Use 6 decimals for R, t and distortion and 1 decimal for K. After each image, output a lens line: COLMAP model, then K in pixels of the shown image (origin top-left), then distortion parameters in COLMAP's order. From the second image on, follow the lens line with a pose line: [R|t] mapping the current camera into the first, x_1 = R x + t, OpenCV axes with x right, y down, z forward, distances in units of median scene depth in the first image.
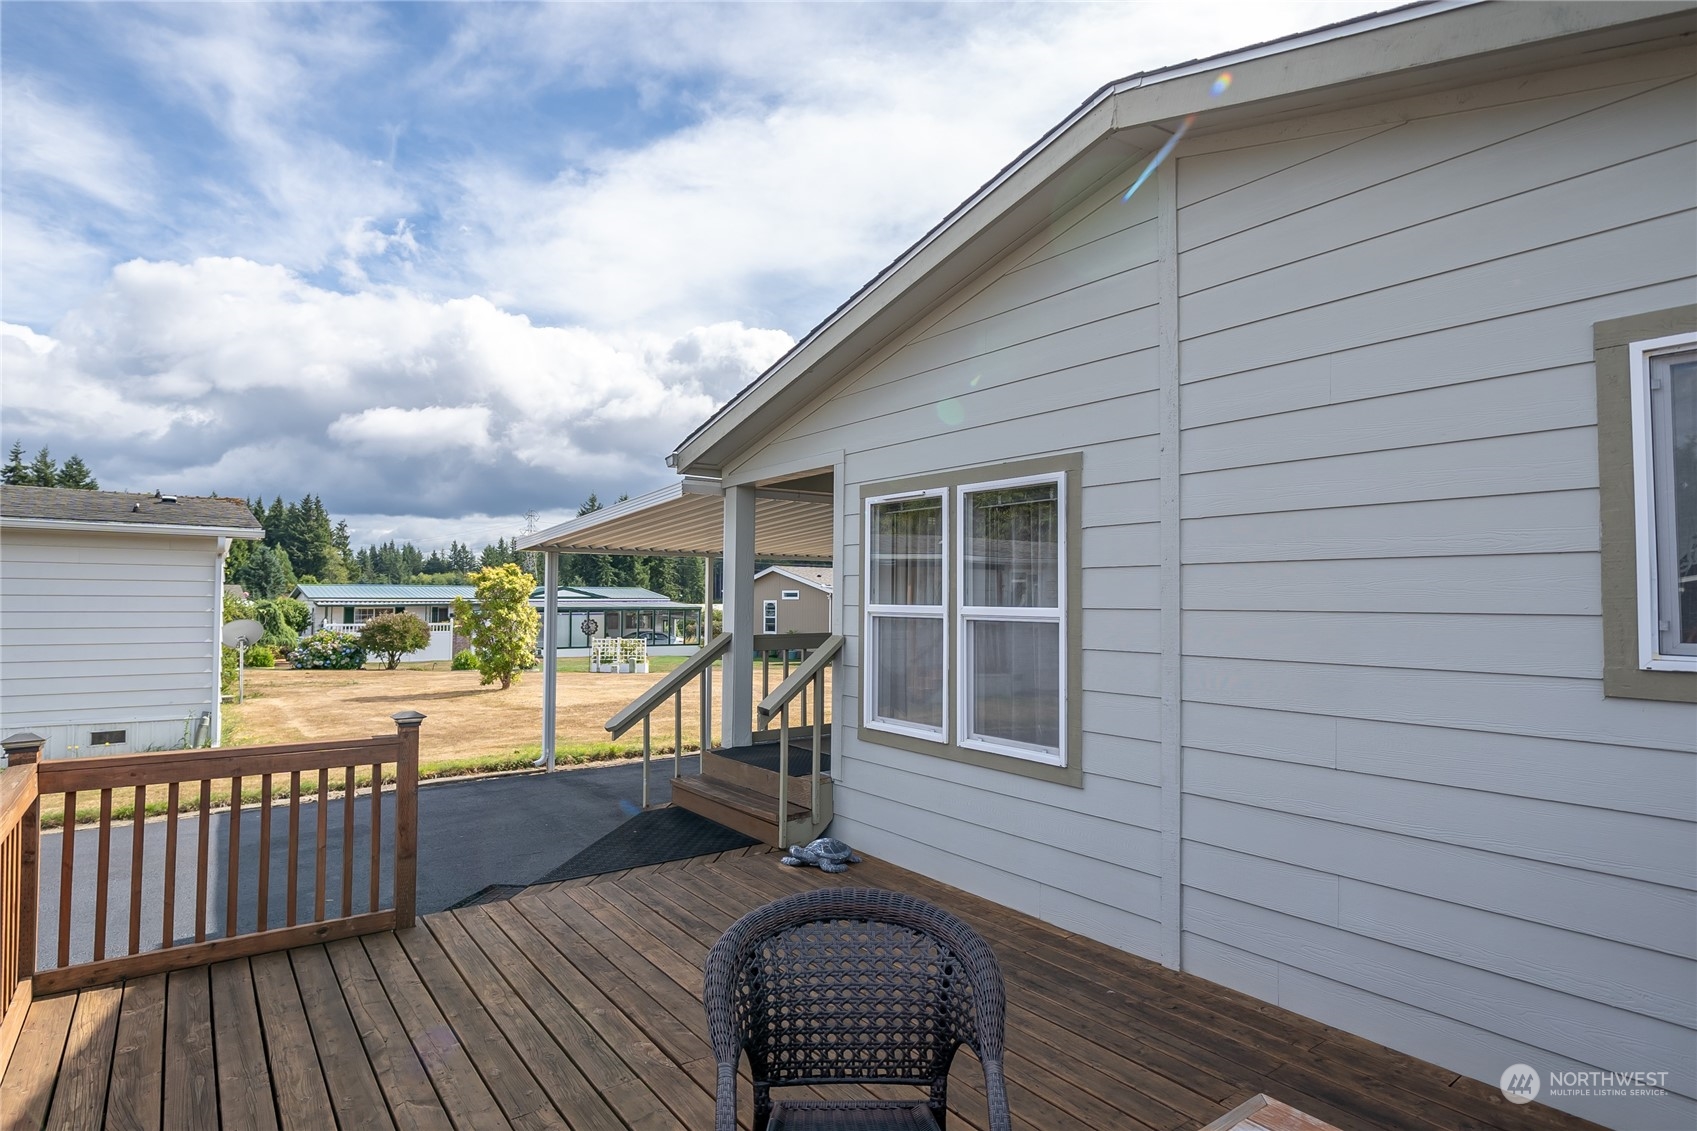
lens RADIAL K [[906.6, 0, 829.2], [0, 906.6, 564.4], [0, 0, 1]] dist [-0.002434, -0.000475]
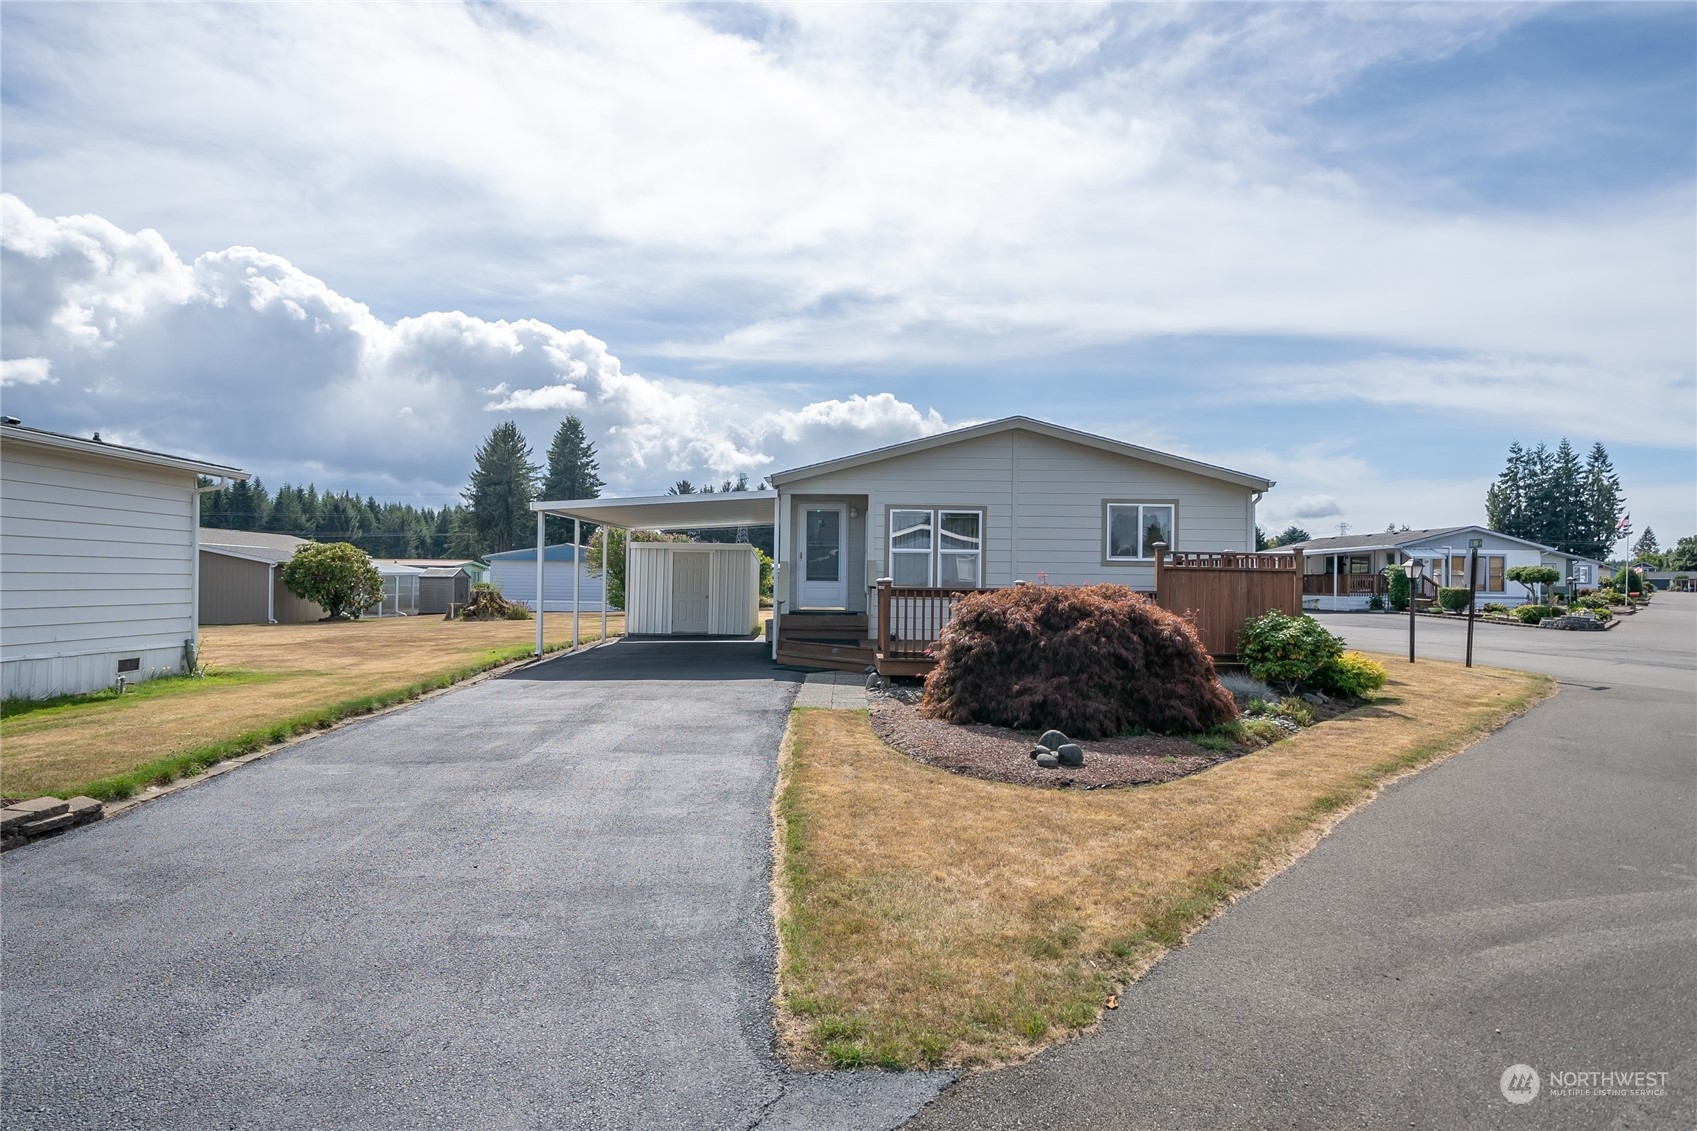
lens RADIAL K [[906.6, 0, 829.2], [0, 906.6, 564.4], [0, 0, 1]] dist [-0.002434, -0.000475]
pose [[0.577240, 0.014711, 0.816442, -1.818870], [-0.041232, 0.999087, 0.011150, 0.055277], [-0.815533, -0.040100, 0.577320, -0.338341]]
